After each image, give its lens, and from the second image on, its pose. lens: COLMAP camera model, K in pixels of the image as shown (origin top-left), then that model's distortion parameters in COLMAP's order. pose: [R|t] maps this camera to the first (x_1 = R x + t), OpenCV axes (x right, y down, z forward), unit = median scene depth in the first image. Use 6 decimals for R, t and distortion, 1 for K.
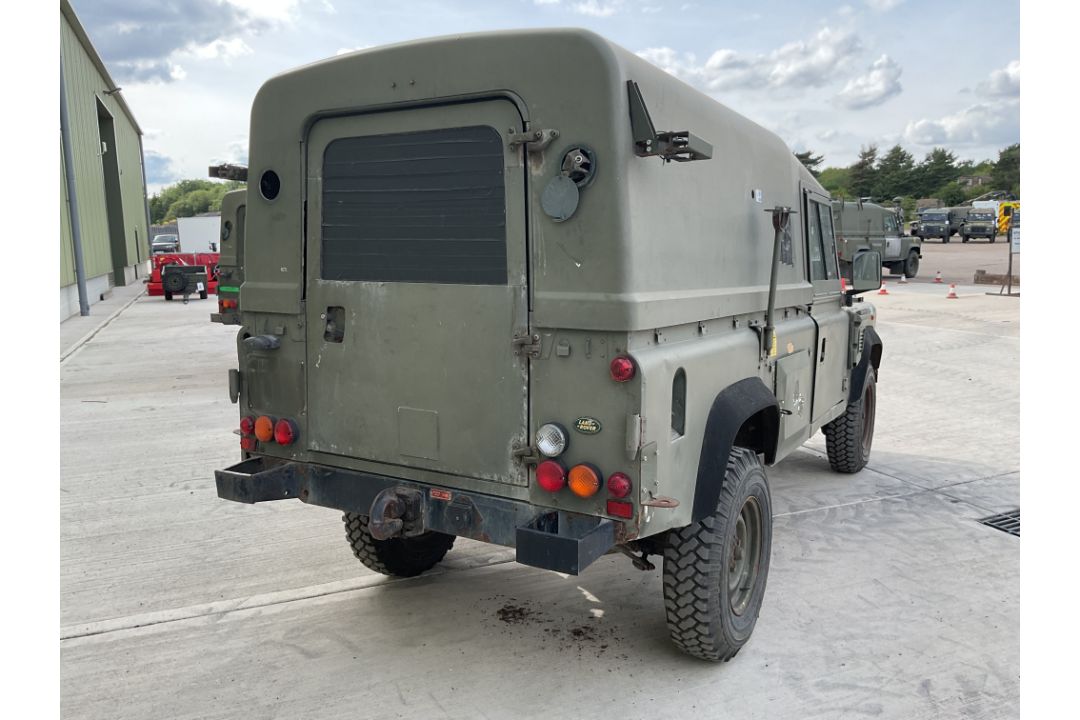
lens RADIAL K [[795.3, 0, 540.8], [0, 795.3, 357.6], [0, 0, 1]] dist [0.072700, -0.126114]
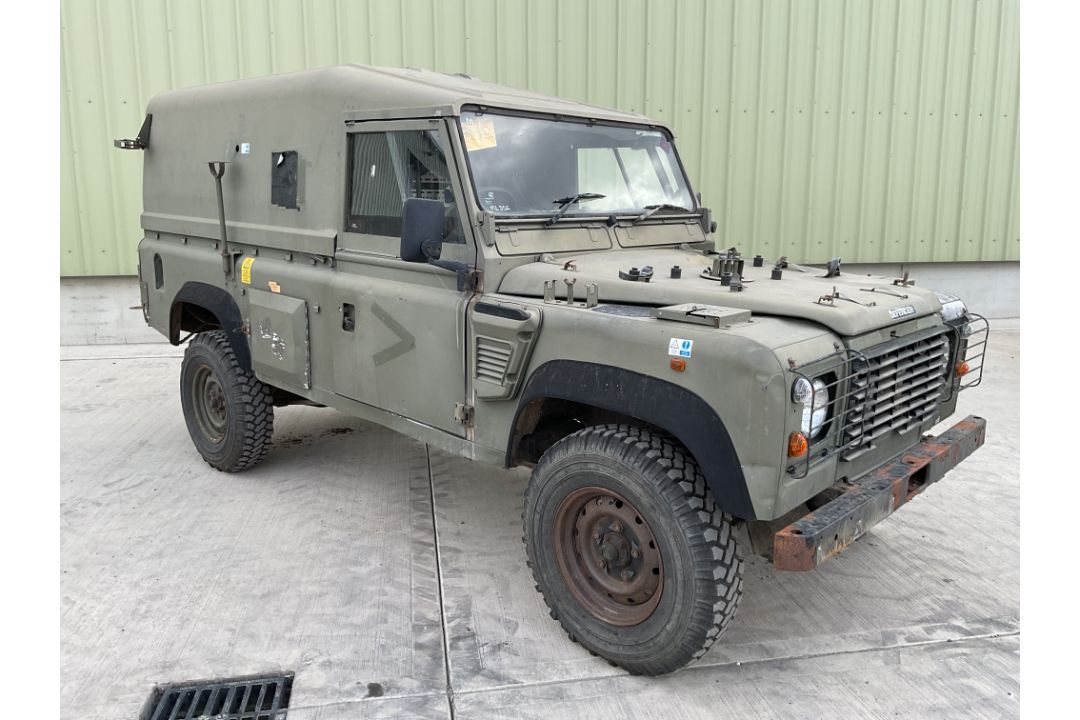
lens RADIAL K [[795.3, 0, 536.2], [0, 795.3, 358.3], [0, 0, 1]] dist [0.072700, -0.126114]
pose [[-0.230946, 0.193554, -0.953520, 1.385453], [-0.134874, 0.964183, 0.228386, -0.230677], [0.963573, 0.181350, -0.196569, 1.710055]]
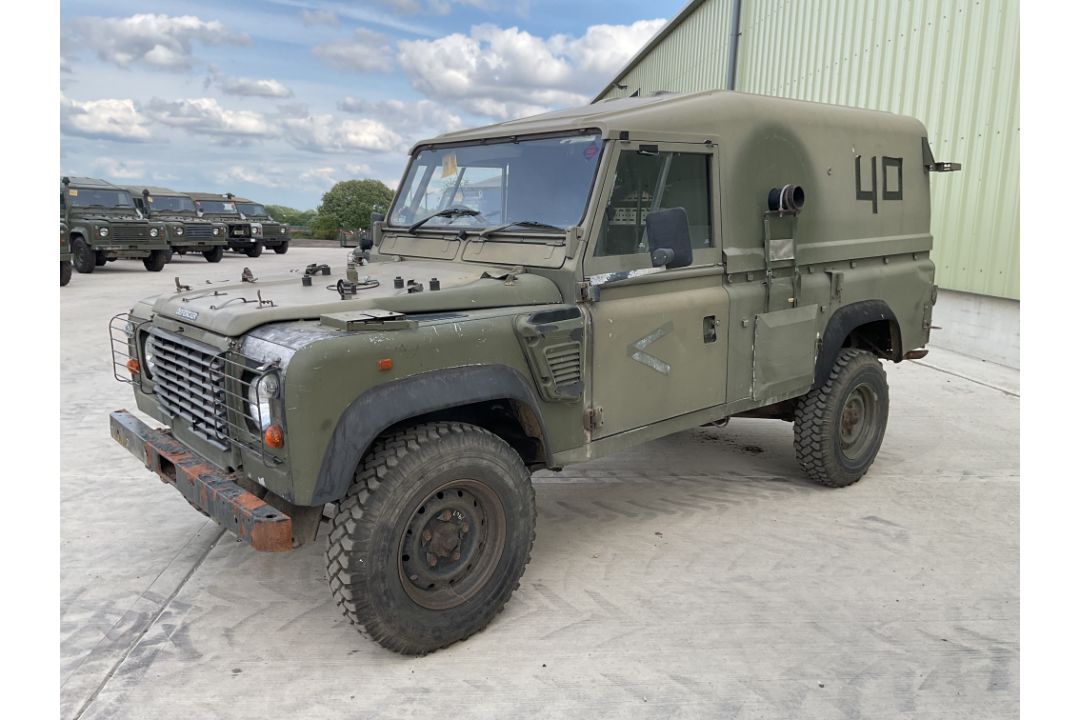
lens RADIAL K [[795.3, 0, 538.7], [0, 795.3, 359.4], [0, 0, 1]] dist [0.072700, -0.126114]
pose [[-0.951320, -0.062713, 0.301757, -0.098361], [0.033647, 0.952094, 0.303948, -0.346087], [-0.306363, 0.299305, -0.903636, 2.578657]]
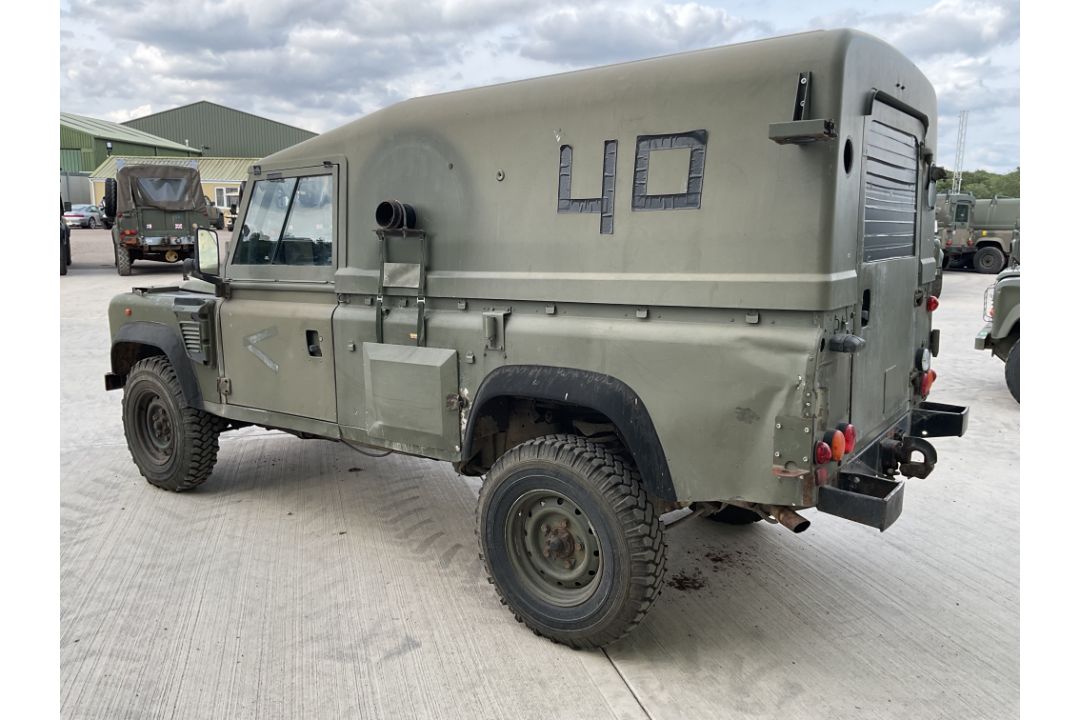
lens RADIAL K [[795.3, 0, 535.3], [0, 795.3, 358.0], [0, 0, 1]] dist [0.072700, -0.126114]
pose [[0.106098, -0.163180, 0.980875, -1.066576], [0.135470, 0.979617, 0.148318, -0.152148], [-0.985084, 0.117143, 0.126041, 1.067036]]
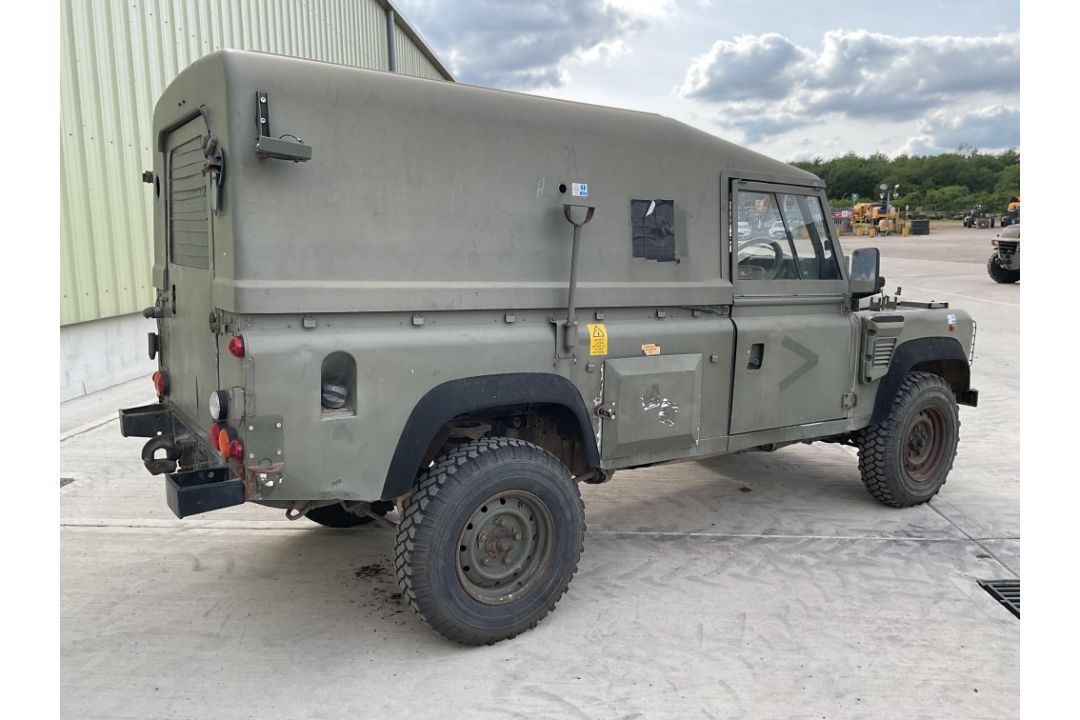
lens RADIAL K [[795.3, 0, 539.0], [0, 795.3, 353.5], [0, 0, 1]] dist [0.072700, -0.126114]
pose [[0.901858, 0.070394, -0.426259, 0.650142], [-0.067680, 0.997475, 0.021532, -0.020091], [0.426698, 0.009431, 0.904345, 0.099784]]
